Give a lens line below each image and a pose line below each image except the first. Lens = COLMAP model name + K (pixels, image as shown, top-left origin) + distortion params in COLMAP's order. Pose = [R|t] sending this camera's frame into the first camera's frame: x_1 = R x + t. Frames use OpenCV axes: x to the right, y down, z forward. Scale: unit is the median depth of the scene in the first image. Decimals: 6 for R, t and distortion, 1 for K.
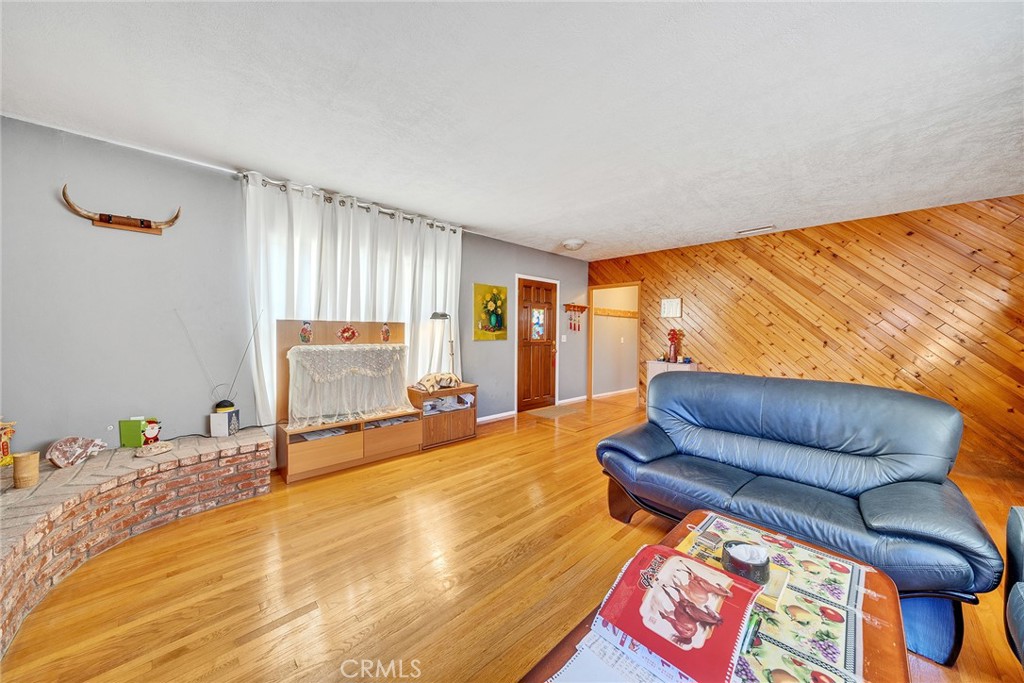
lens RADIAL K [[349.3, 0, 509.8], [0, 349.3, 338.2], [0, 0, 1]] dist [-0.000493, -0.000038]
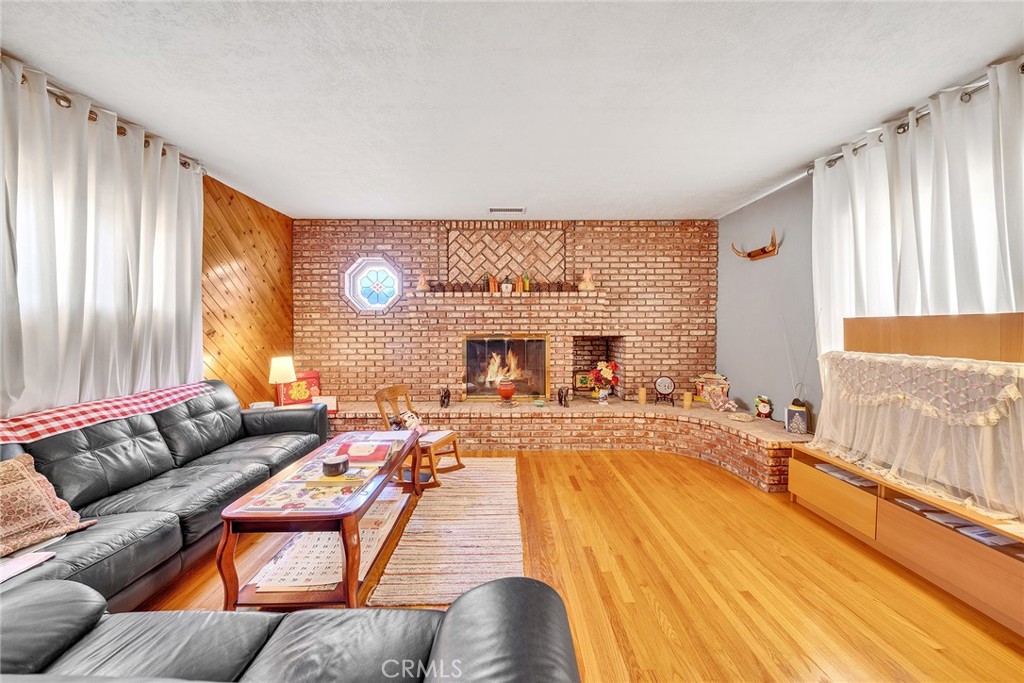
lens RADIAL K [[349.3, 0, 509.8], [0, 349.3, 338.2], [0, 0, 1]] dist [-0.000493, -0.000038]
pose [[-0.680510, 0.012414, -0.732634, 0.553042], [-0.019321, 0.999205, 0.034878, -0.022775], [0.732484, 0.037890, -0.679729, 1.139613]]
